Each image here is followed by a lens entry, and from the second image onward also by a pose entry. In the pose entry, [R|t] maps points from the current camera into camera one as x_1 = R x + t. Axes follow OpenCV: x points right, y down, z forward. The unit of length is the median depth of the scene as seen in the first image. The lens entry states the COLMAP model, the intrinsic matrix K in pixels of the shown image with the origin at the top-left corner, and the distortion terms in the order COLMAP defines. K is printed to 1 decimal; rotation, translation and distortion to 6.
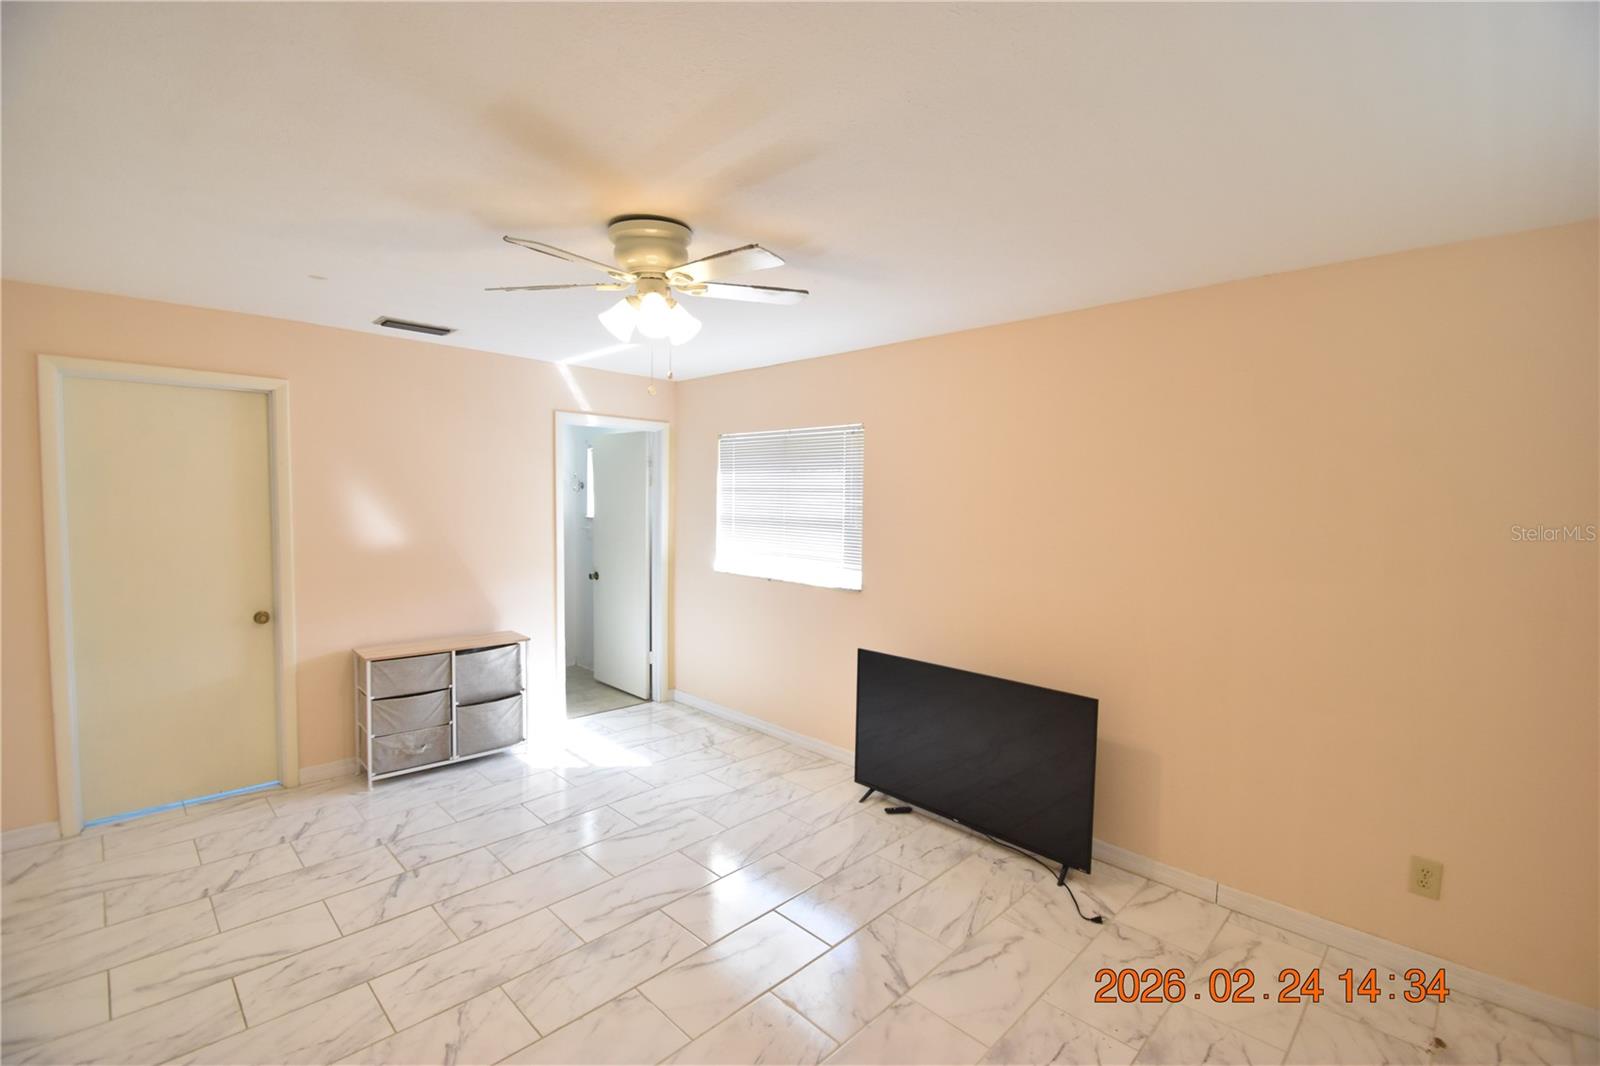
lens RADIAL K [[700.3, 0, 795.8], [0, 700.3, 529.3], [0, 0, 1]] dist [0.012058, -0.015136]
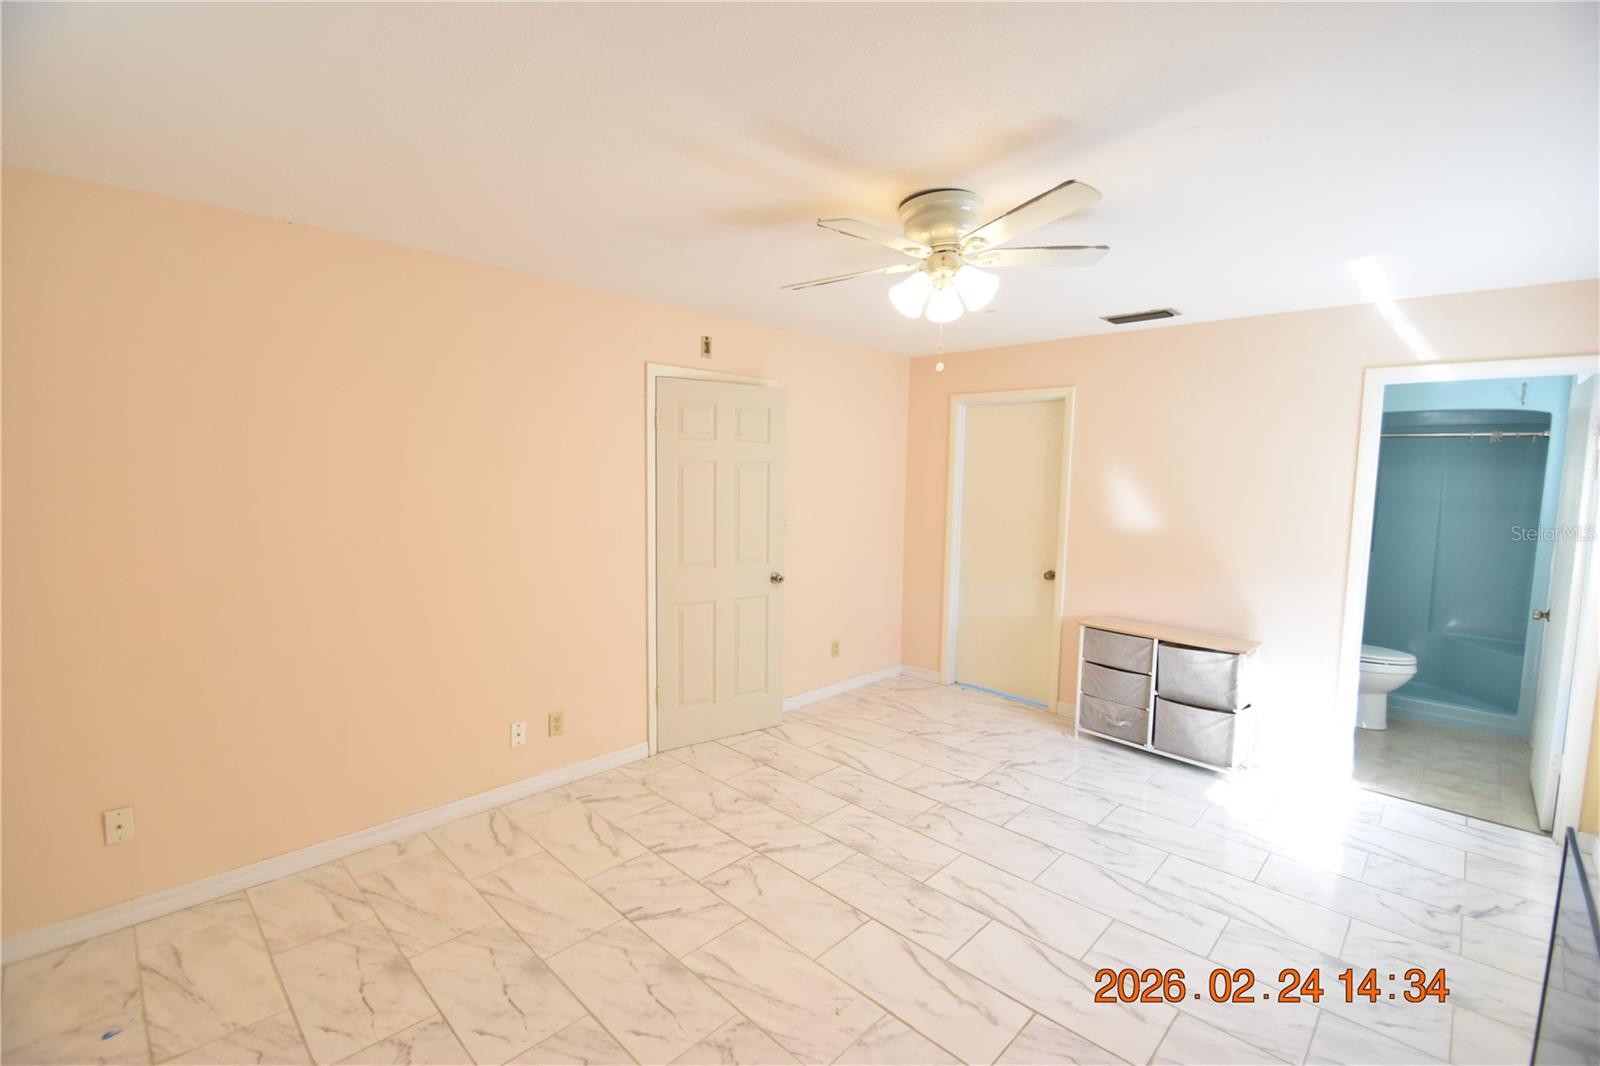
lens RADIAL K [[700.3, 0, 799.8], [0, 700.3, 536.7], [0, 0, 1]] dist [0.012058, -0.015136]
pose [[0.011096, 0.076657, -0.996996, 0.511566], [-0.062286, 0.995174, 0.075823, -0.014067], [0.997997, 0.061258, 0.015817, 0.515076]]
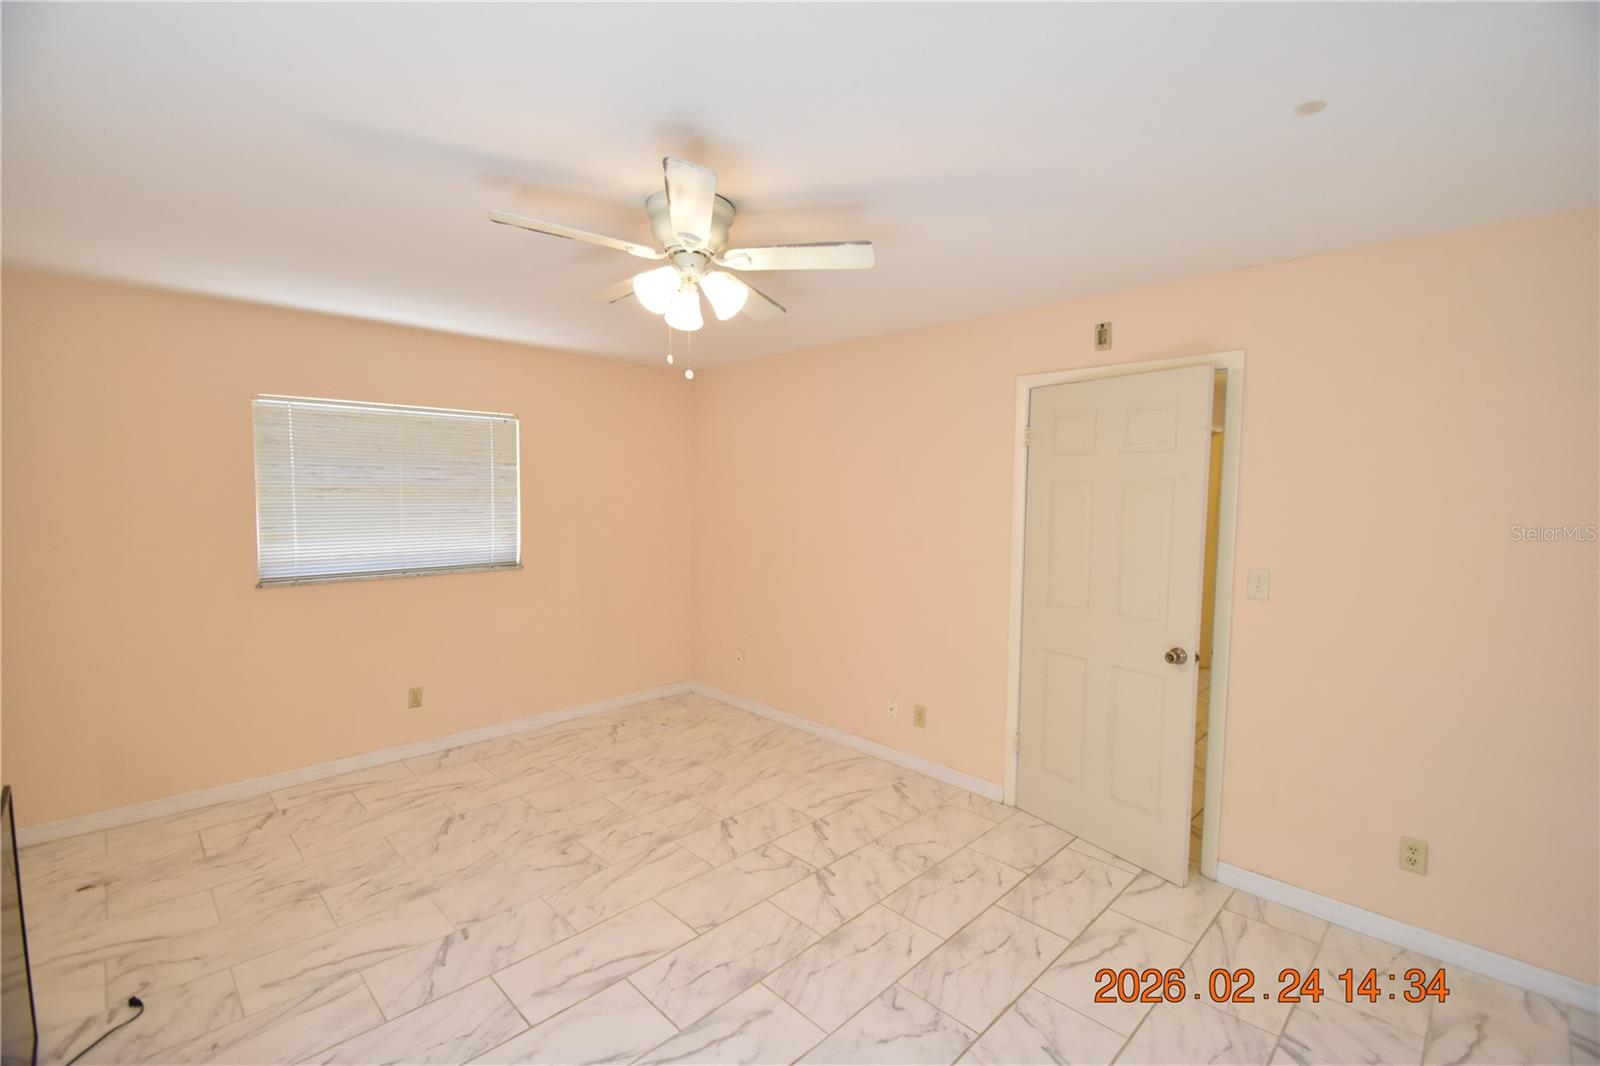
lens RADIAL K [[700.3, 0, 791.1], [0, 700.3, 533.0], [0, 0, 1]] dist [0.012058, -0.015136]
pose [[-0.999450, -0.028994, 0.016115, -0.229039], [-0.027033, 0.993467, 0.110875, -0.060583], [-0.019224, 0.110379, -0.993704, 1.249302]]
